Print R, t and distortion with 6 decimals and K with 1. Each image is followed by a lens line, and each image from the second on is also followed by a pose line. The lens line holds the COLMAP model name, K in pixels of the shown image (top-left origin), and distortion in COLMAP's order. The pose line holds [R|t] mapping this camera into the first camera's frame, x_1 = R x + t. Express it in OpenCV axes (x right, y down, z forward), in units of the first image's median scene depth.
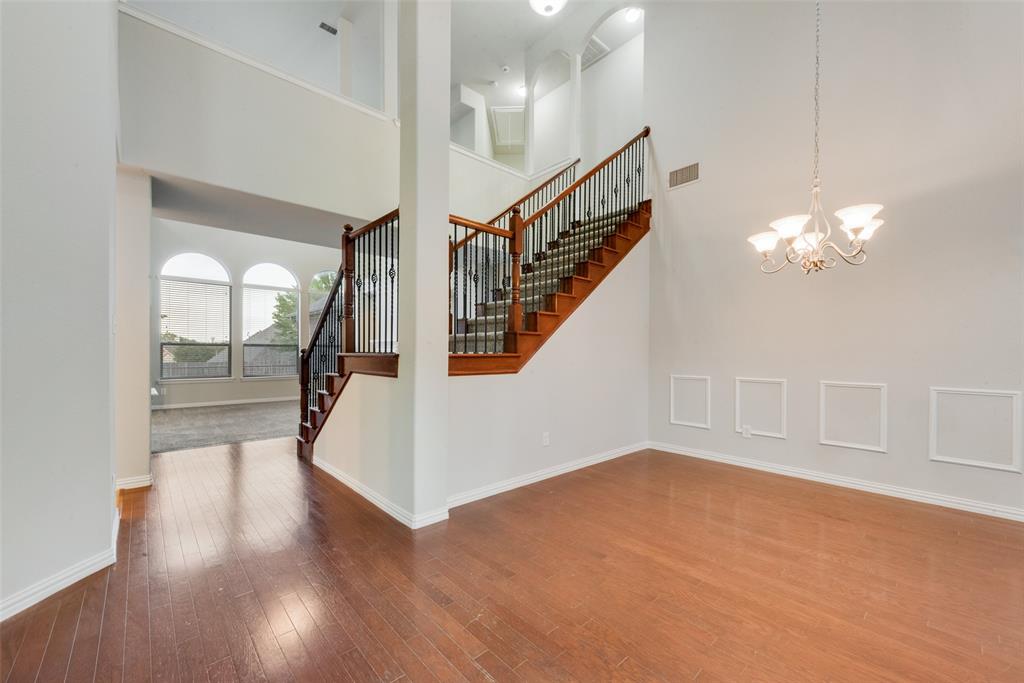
lens RADIAL K [[407.4, 0, 514.3], [0, 407.4, 348.9], [0, 0, 1]] dist [0.006569, -0.000197]
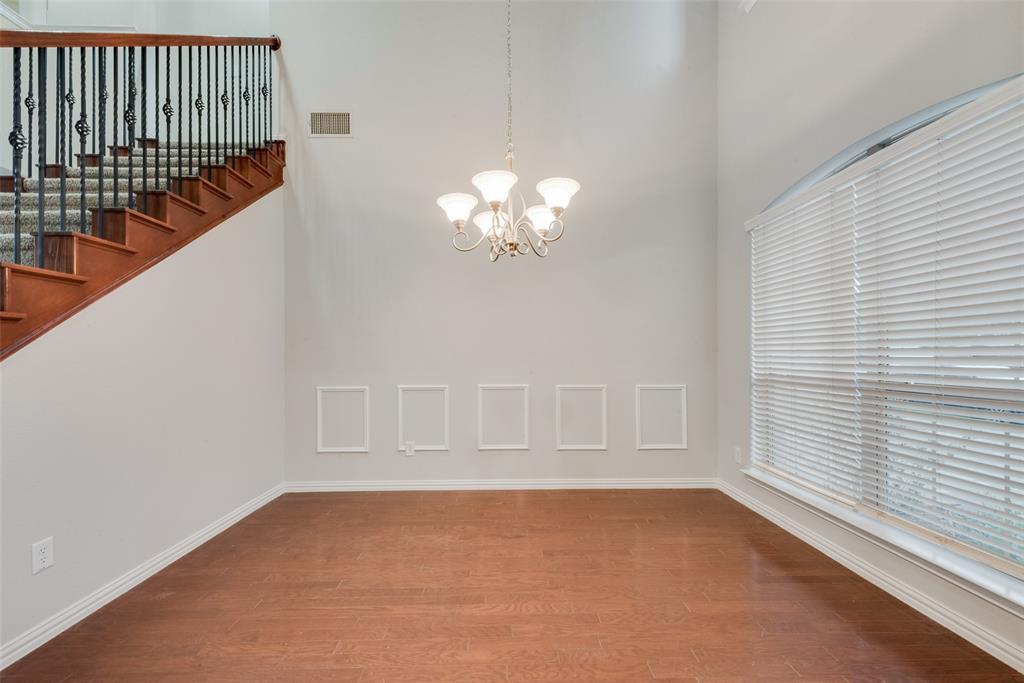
lens RADIAL K [[407.4, 0, 504.7], [0, 407.4, 356.6], [0, 0, 1]] dist [0.006569, -0.000197]
pose [[0.675582, -0.012430, 0.737180, 0.074613], [0.003452, 0.999900, 0.013696, -0.000121], [-0.737277, -0.006708, 0.675557, 0.268354]]
